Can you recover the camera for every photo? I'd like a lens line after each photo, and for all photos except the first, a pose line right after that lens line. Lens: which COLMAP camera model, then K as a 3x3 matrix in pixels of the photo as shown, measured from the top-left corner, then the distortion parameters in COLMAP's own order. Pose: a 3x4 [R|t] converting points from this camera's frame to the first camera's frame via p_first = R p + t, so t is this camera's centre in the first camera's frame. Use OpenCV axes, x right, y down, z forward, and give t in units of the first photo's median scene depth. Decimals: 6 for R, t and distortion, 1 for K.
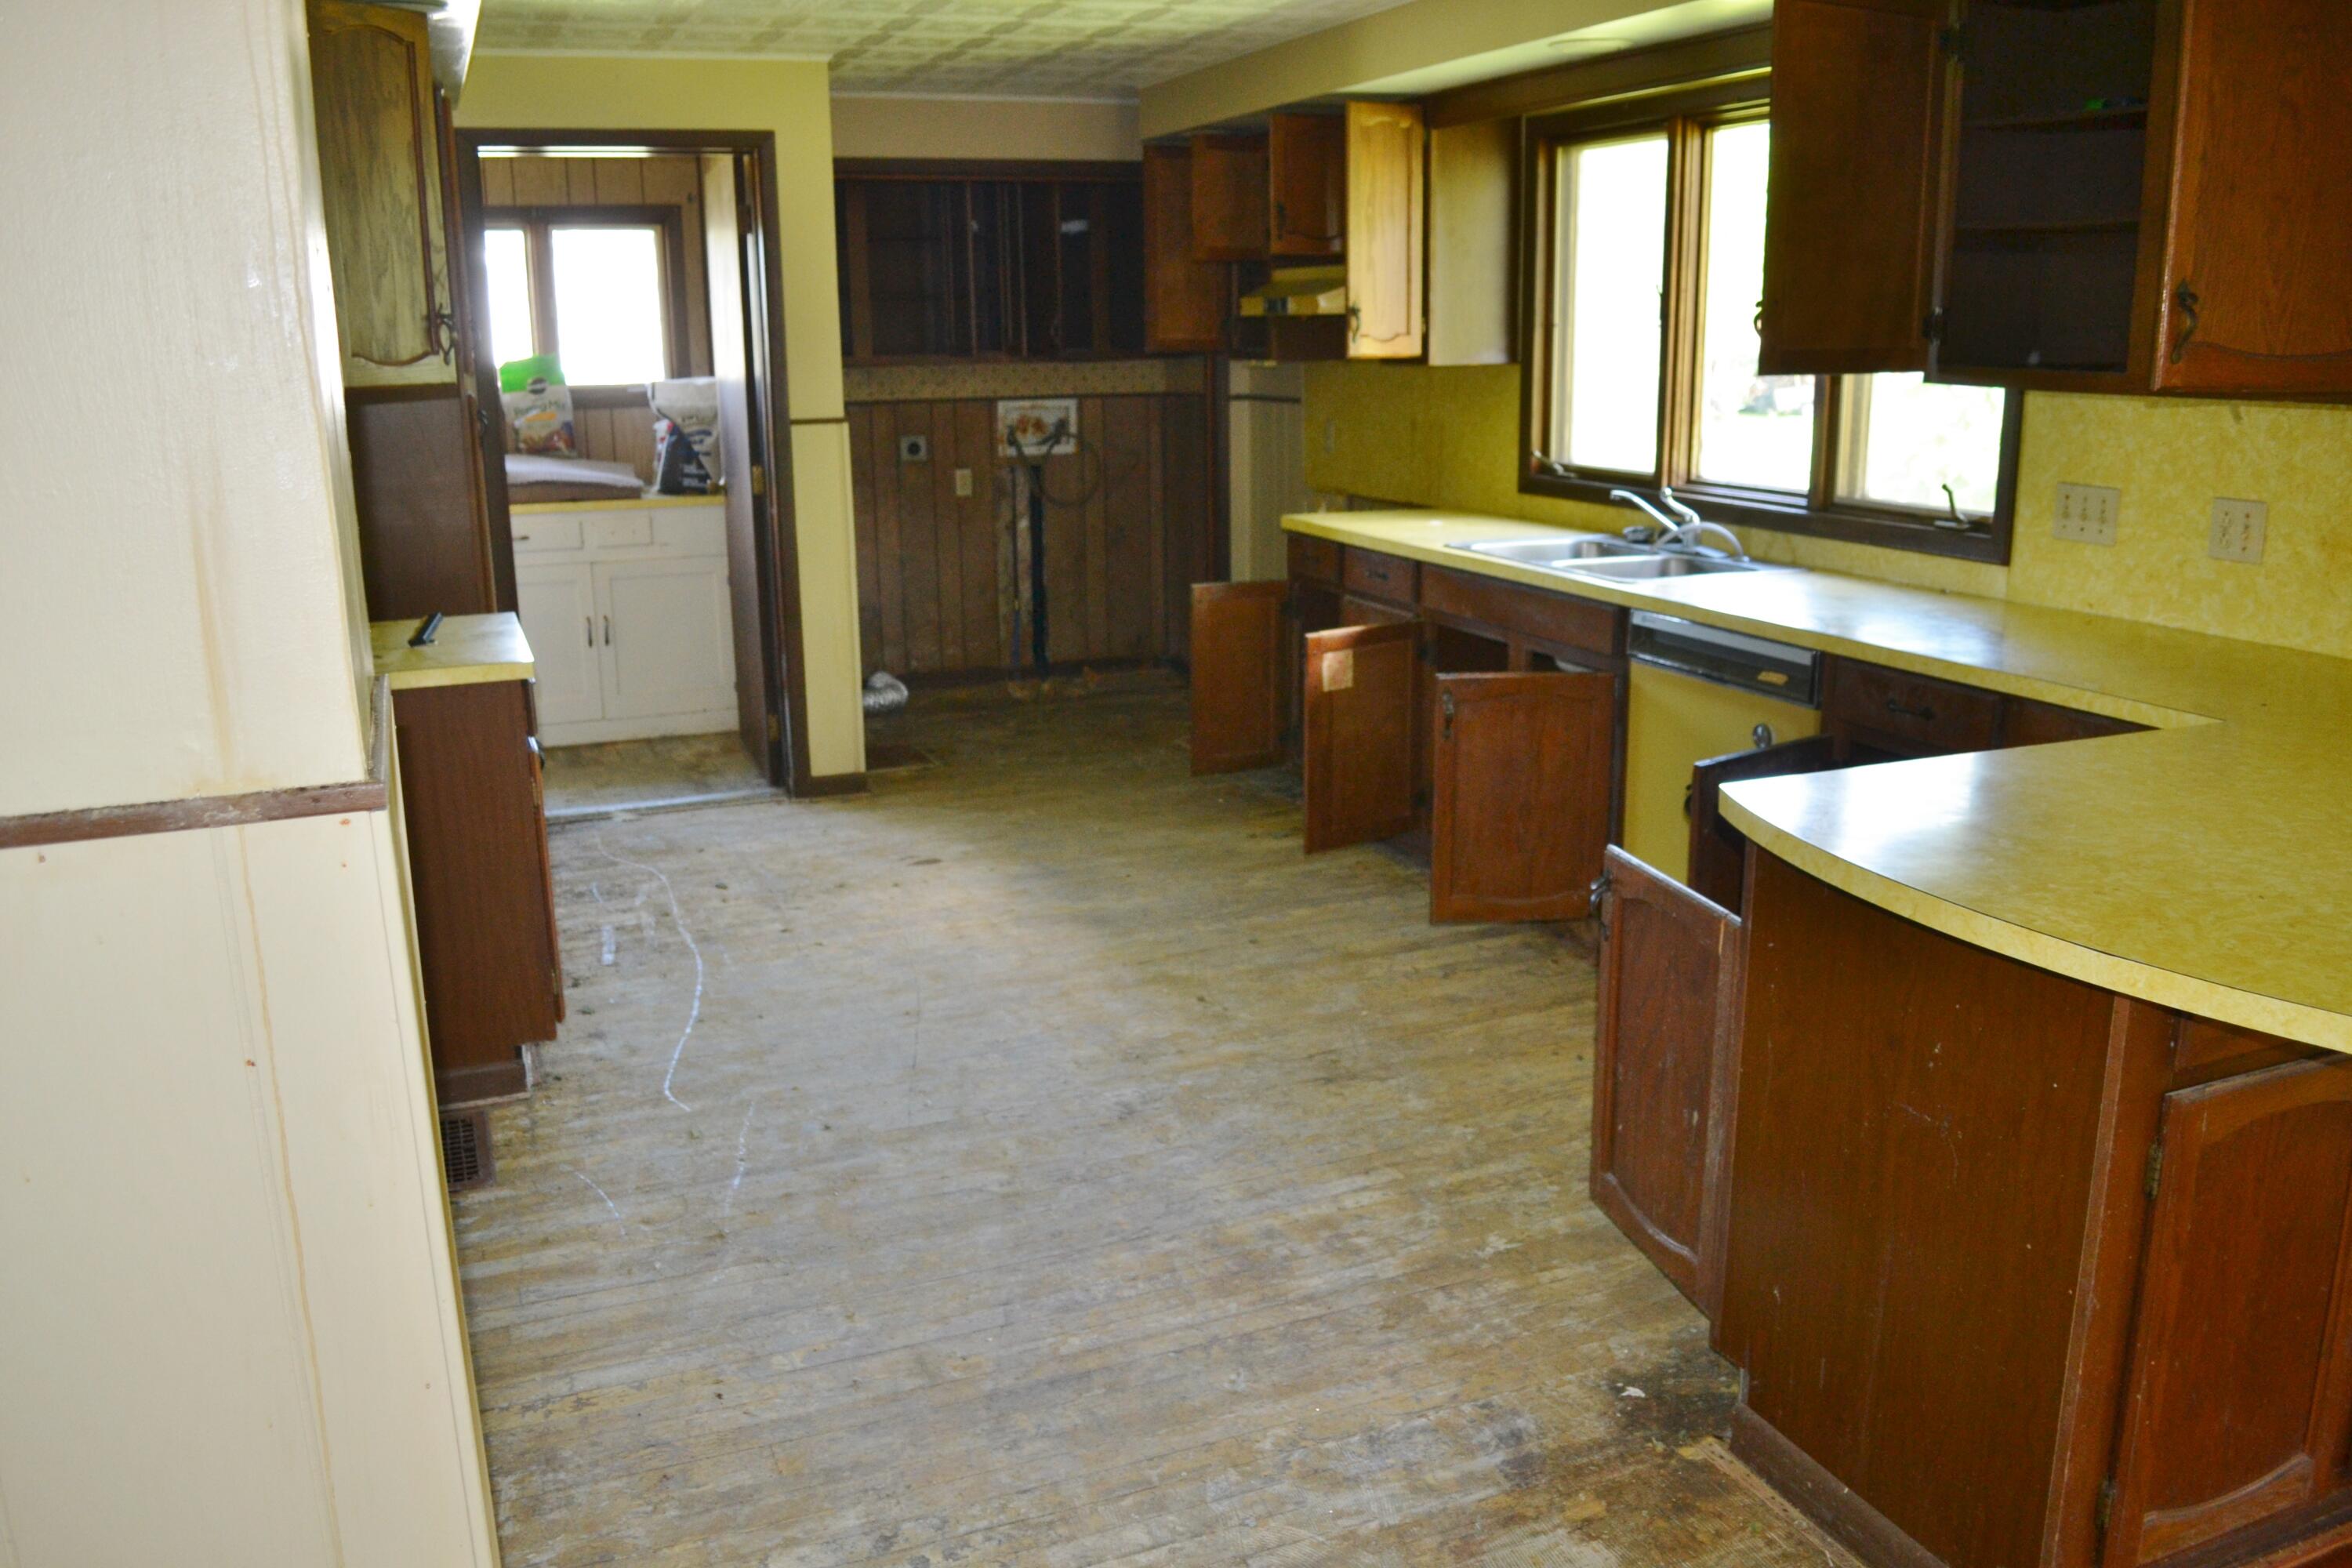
lens RADIAL K [[1876.3, 0, 1179.2], [0, 1876.3, 788.2], [0, 0, 1]] dist [-0.070785, 0.000169]
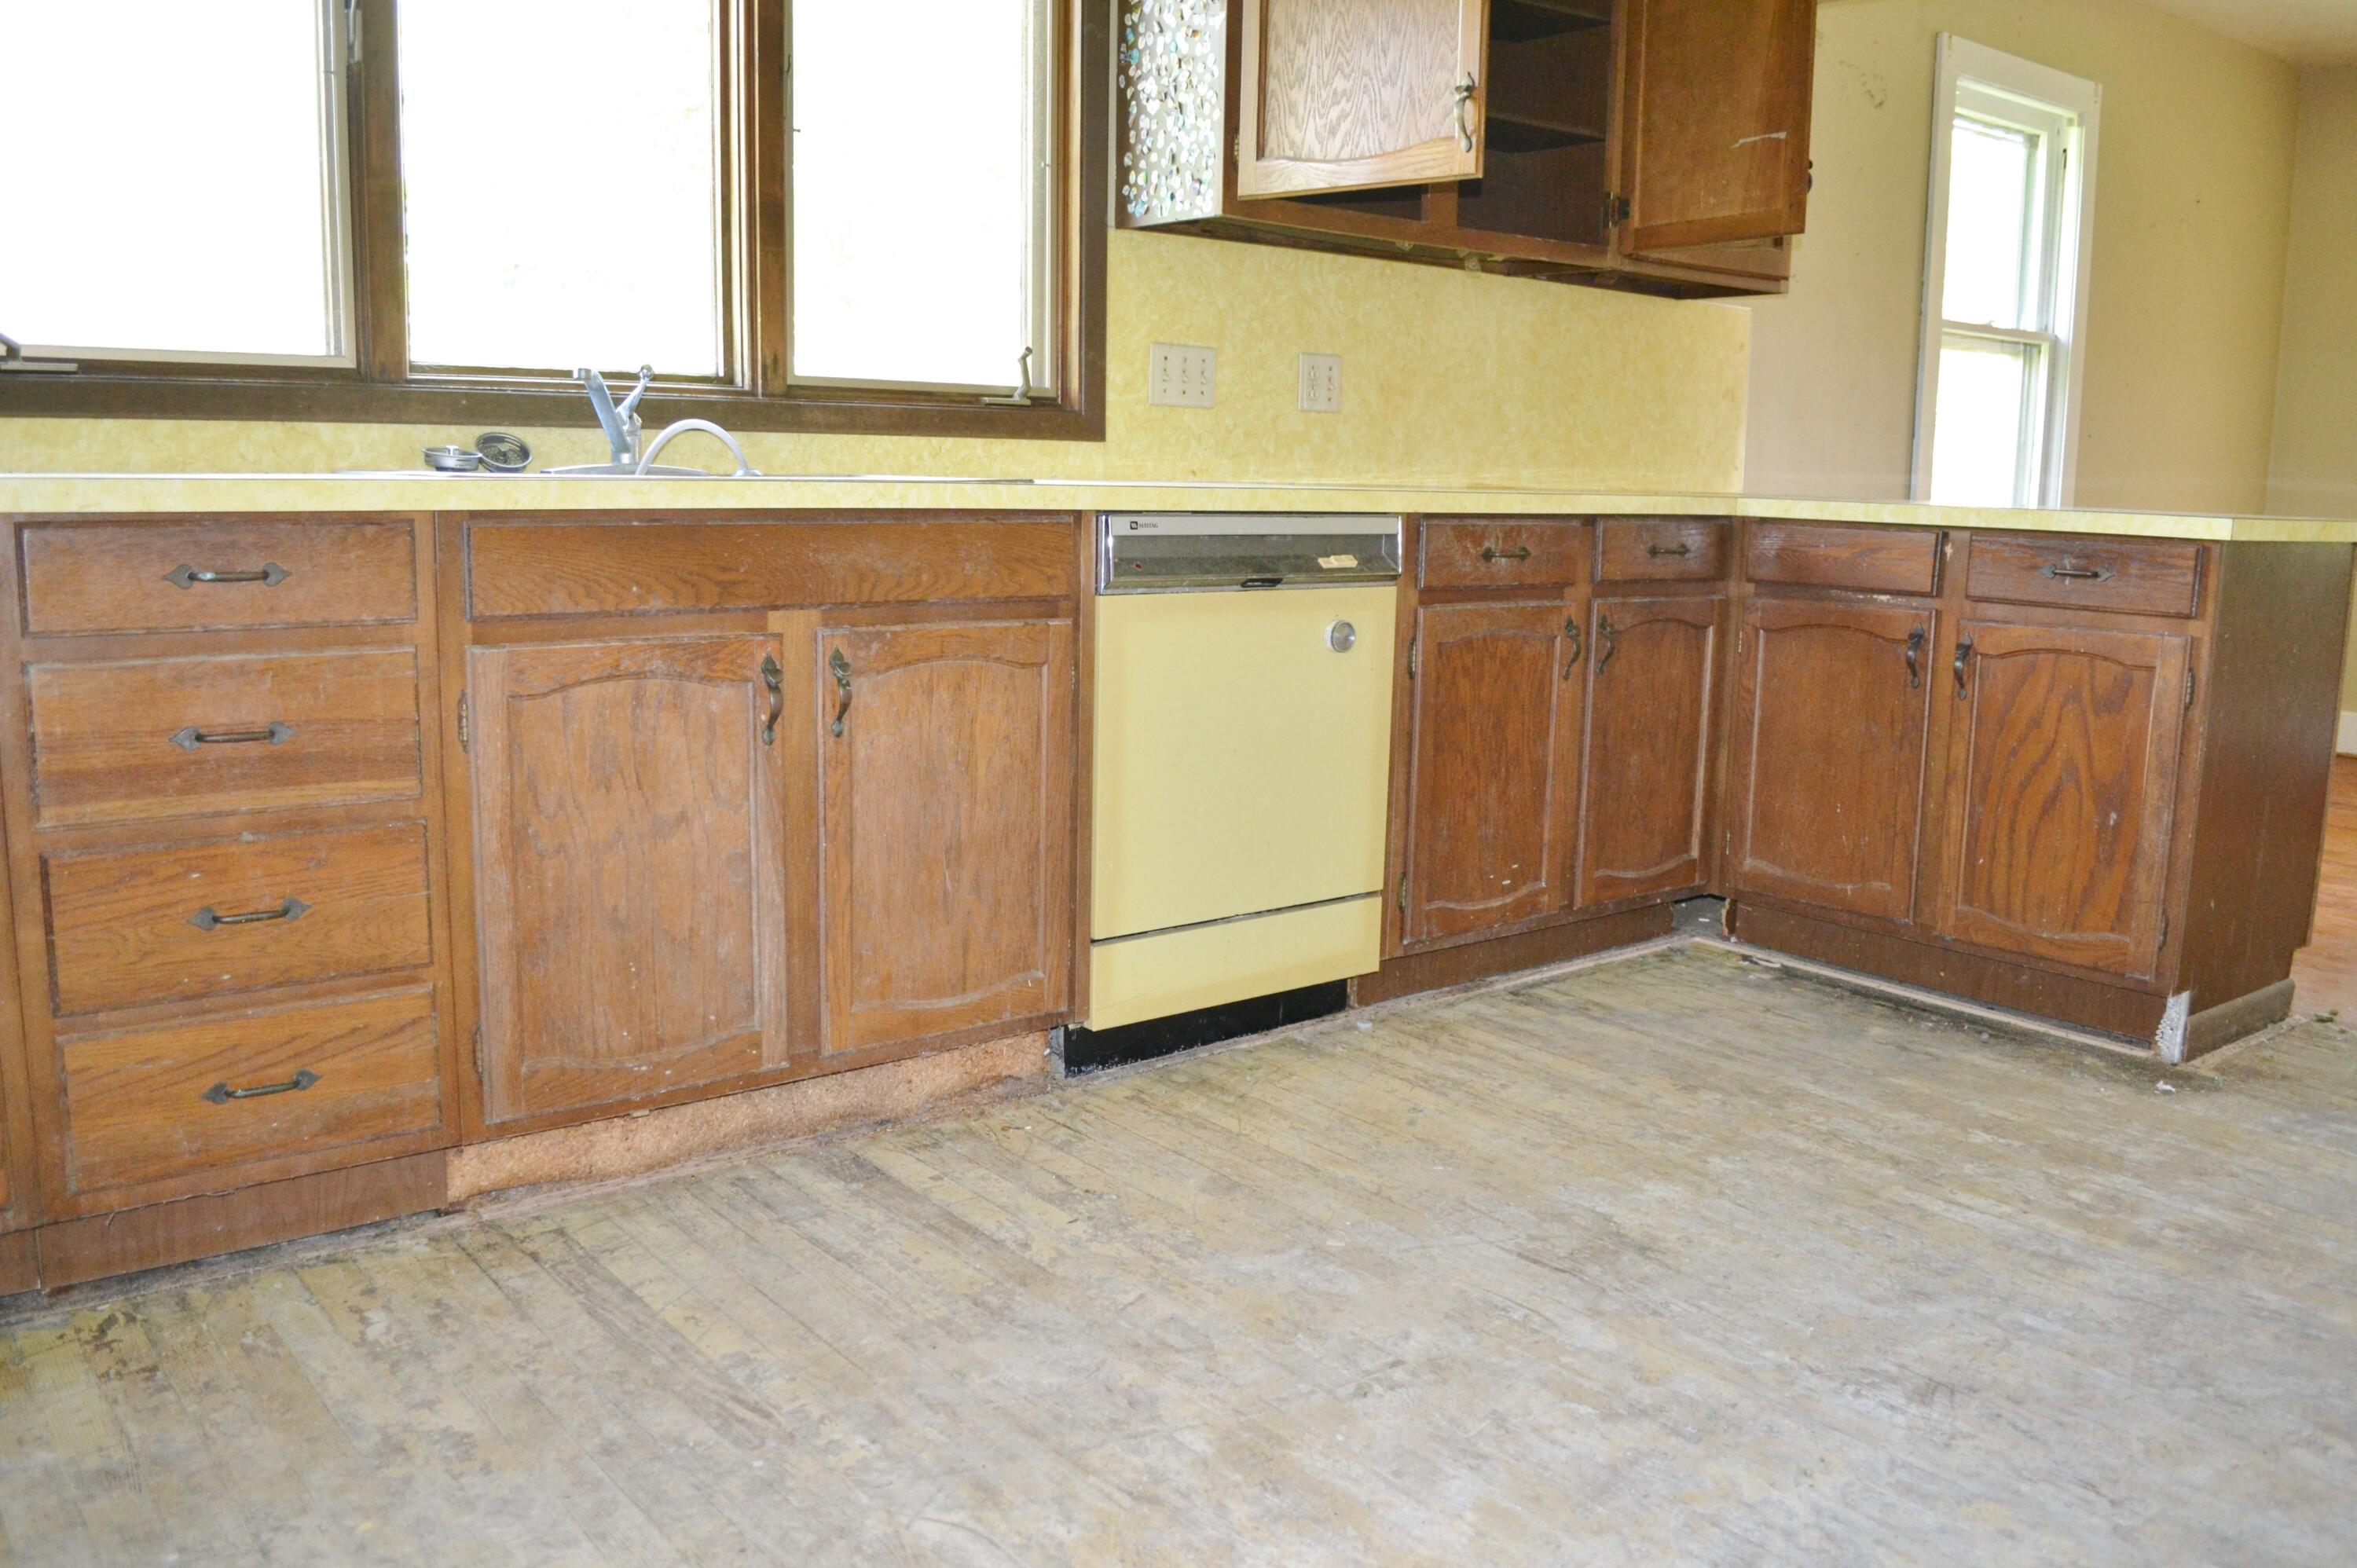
lens RADIAL K [[1880.2, 0, 1178.7], [0, 1880.2, 791.8], [0, 0, 1]] dist [-0.070785, 0.000169]
pose [[-0.285551, -0.155556, 0.945655, -0.360128], [0.213585, 0.951593, 0.221027, -0.128965], [-0.934260, 0.265092, -0.238504, 1.043883]]
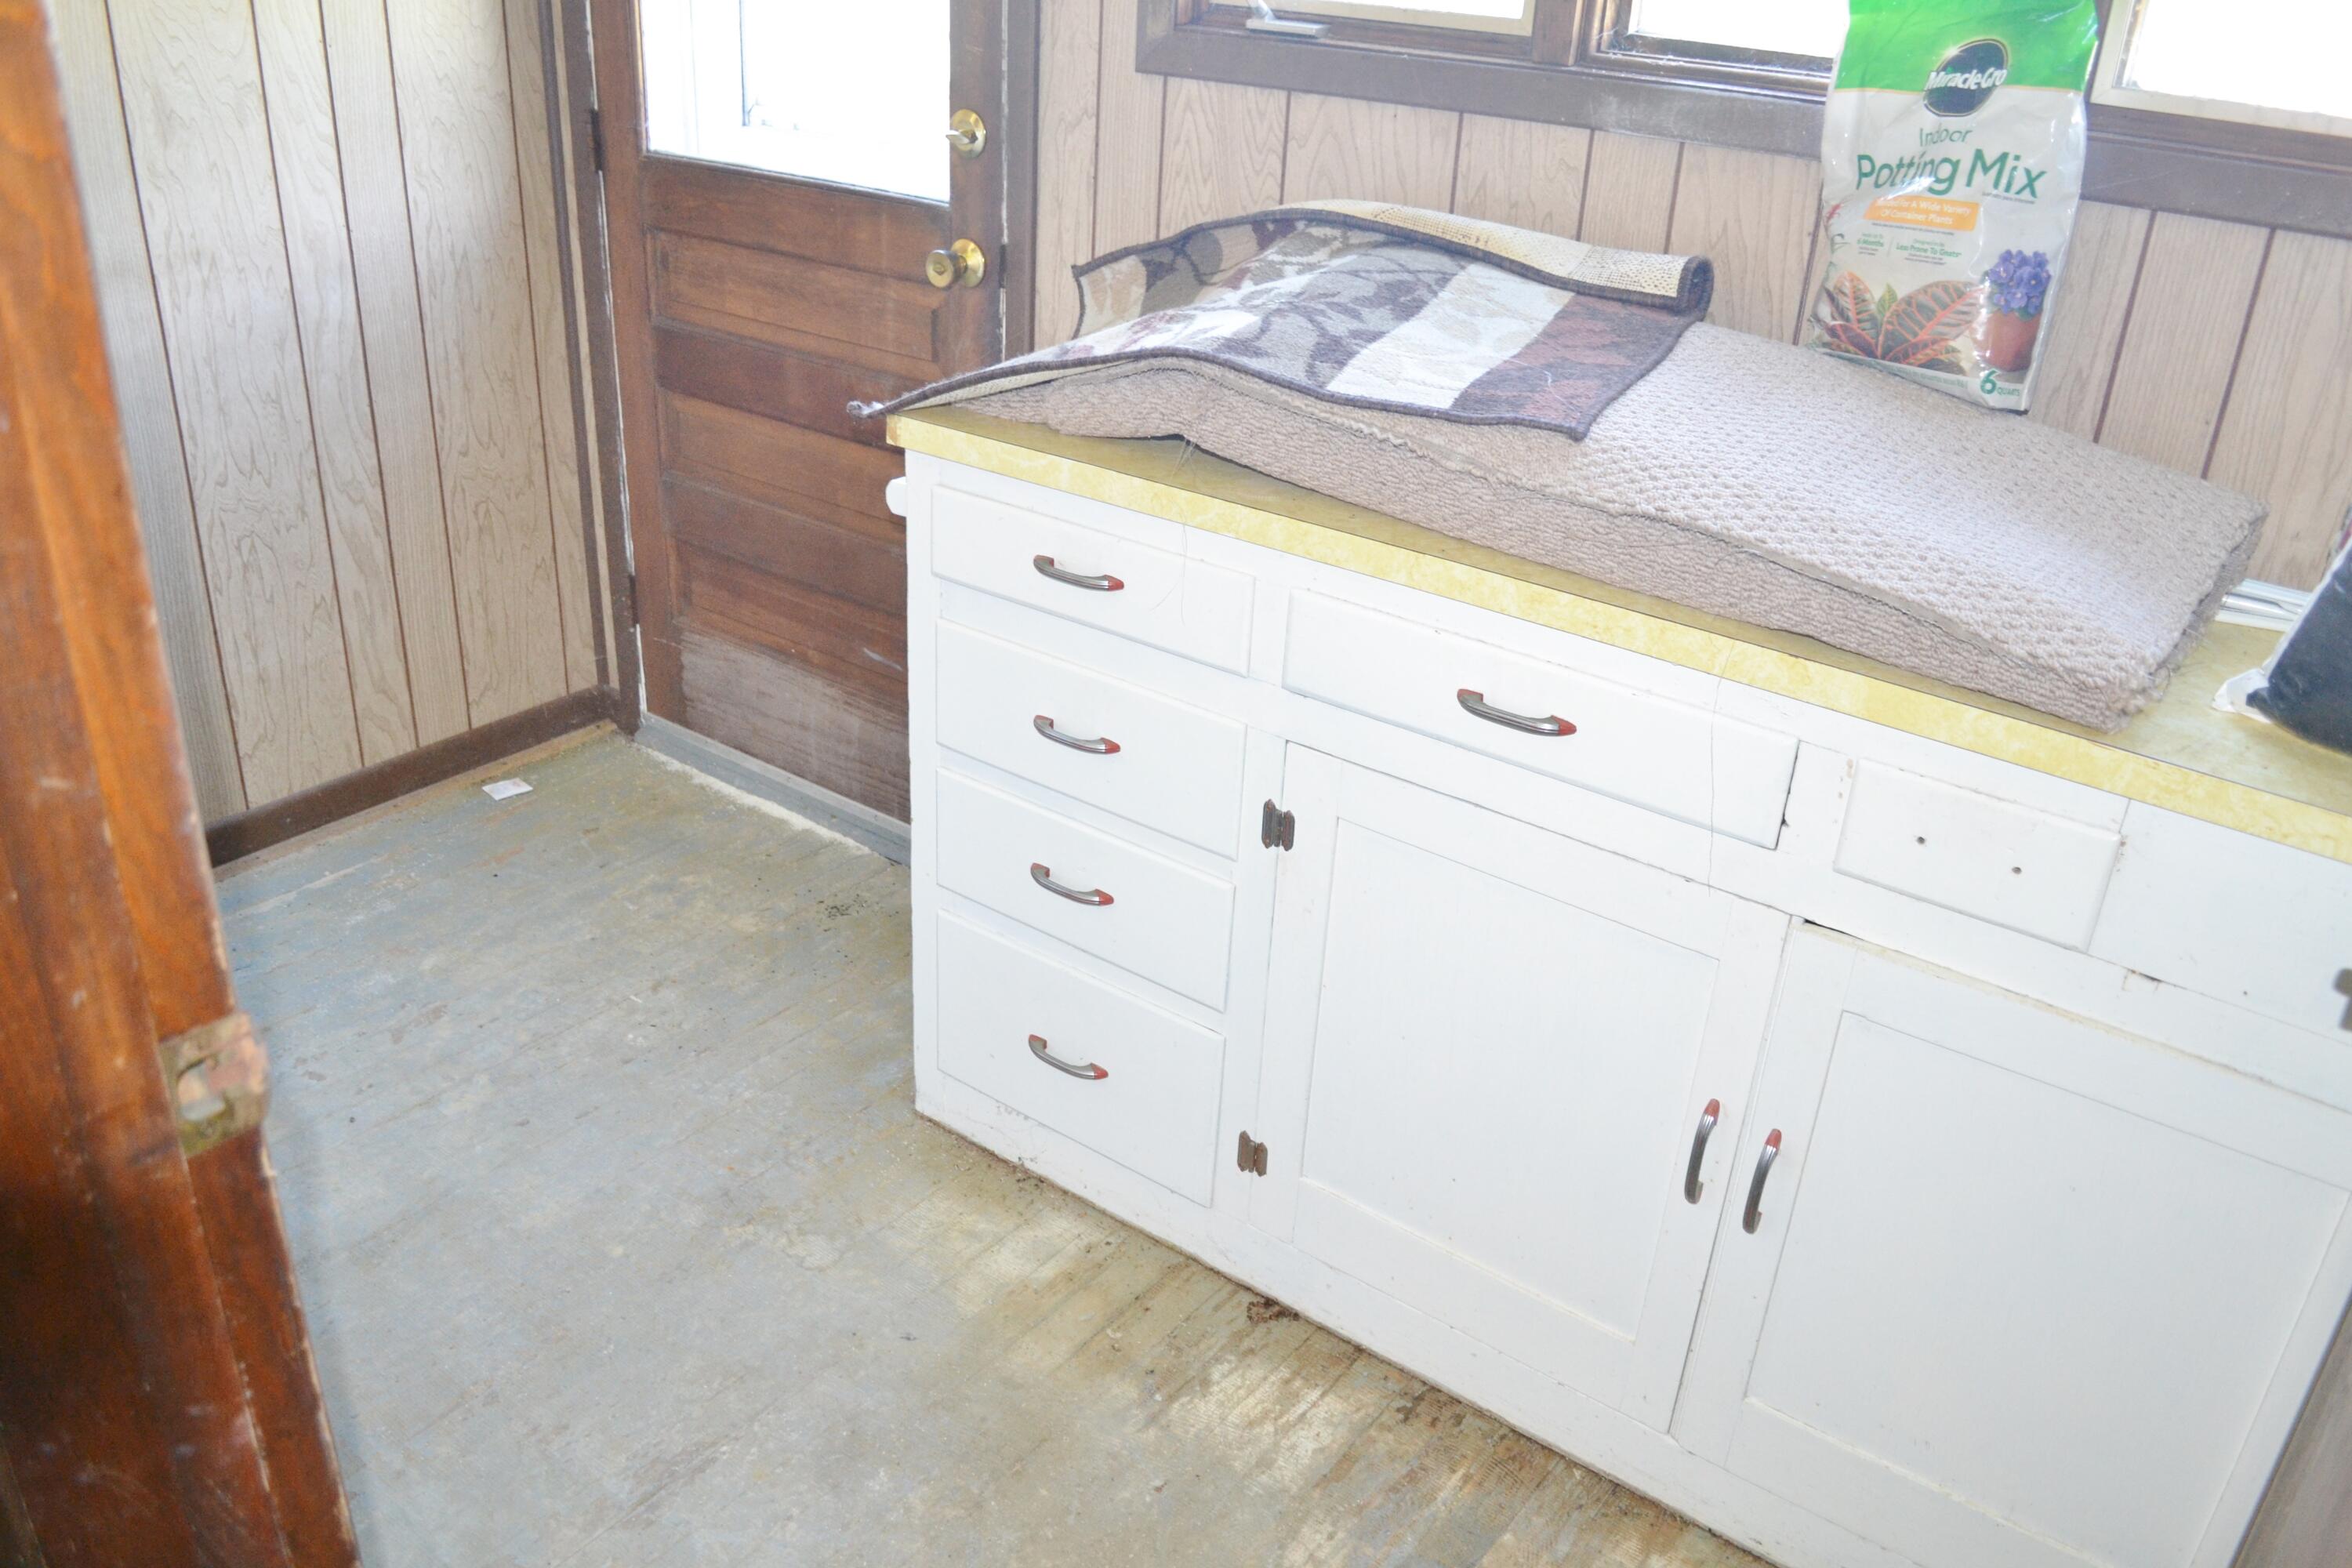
lens RADIAL K [[1876.3, 0, 1168.8], [0, 1876.3, 786.1], [0, 0, 1]] dist [-0.070785, 0.000169]
pose [[0.512647, 0.422701, -0.747339, -0.287625], [-0.255929, 0.906079, 0.336928, -0.289568], [0.819569, 0.018541, 0.572681, 1.211926]]
